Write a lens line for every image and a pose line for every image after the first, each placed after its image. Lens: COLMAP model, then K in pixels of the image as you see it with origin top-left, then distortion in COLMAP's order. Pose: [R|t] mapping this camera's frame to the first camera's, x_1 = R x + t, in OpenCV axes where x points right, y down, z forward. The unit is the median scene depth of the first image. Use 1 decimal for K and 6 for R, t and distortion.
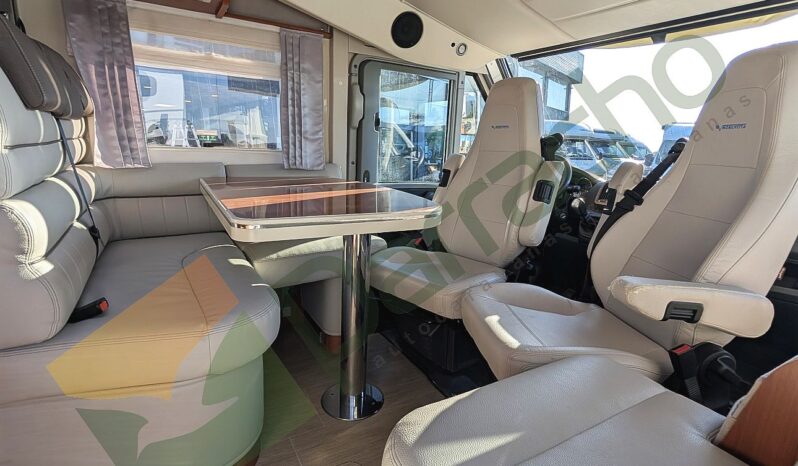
lens RADIAL K [[403.4, 0, 396.9], [0, 403.4, 234.9], [0, 0, 1]] dist [-0.001173, -0.000397]
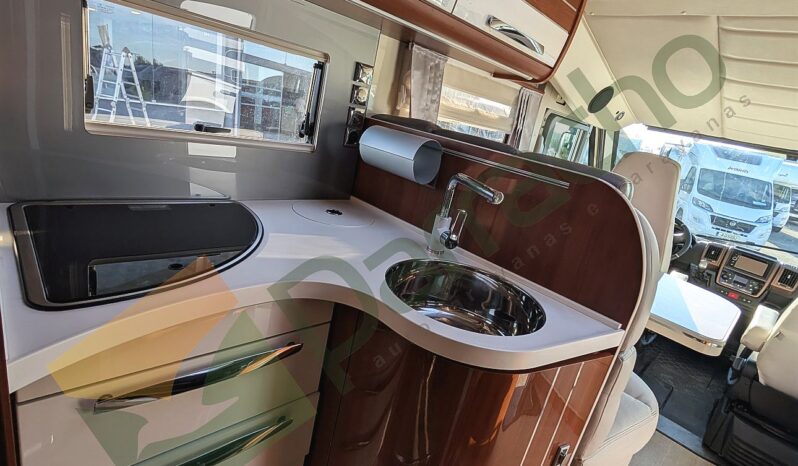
lens RADIAL K [[403.4, 0, 394.8], [0, 403.4, 231.8], [0, 0, 1]] dist [-0.001173, -0.000397]
pose [[0.957867, 0.075484, 0.277115, -0.856738], [-0.105648, 0.989801, 0.095568, -0.196422], [-0.267075, -0.120818, 0.956072, 0.025812]]
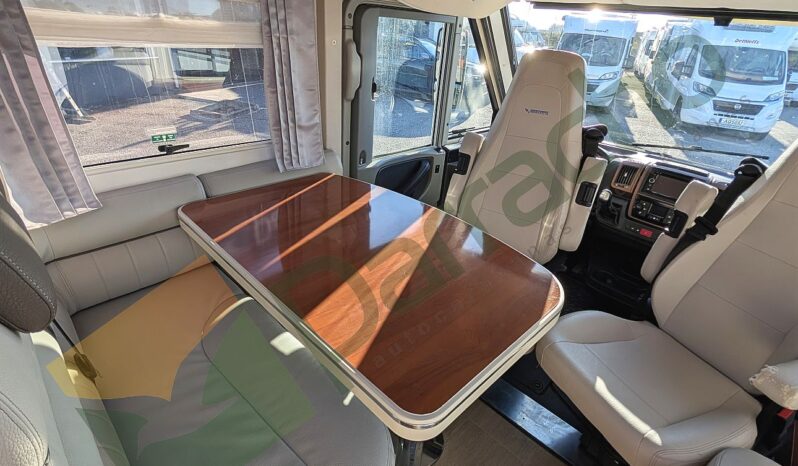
lens RADIAL K [[403.4, 0, 396.7], [0, 403.4, 233.9], [0, 0, 1]] dist [-0.001173, -0.000397]
pose [[0.964680, -0.100498, 0.243500, -0.267149], [0.030048, 0.960313, 0.277302, -0.262449], [-0.261705, -0.260191, 0.929415, 0.205564]]
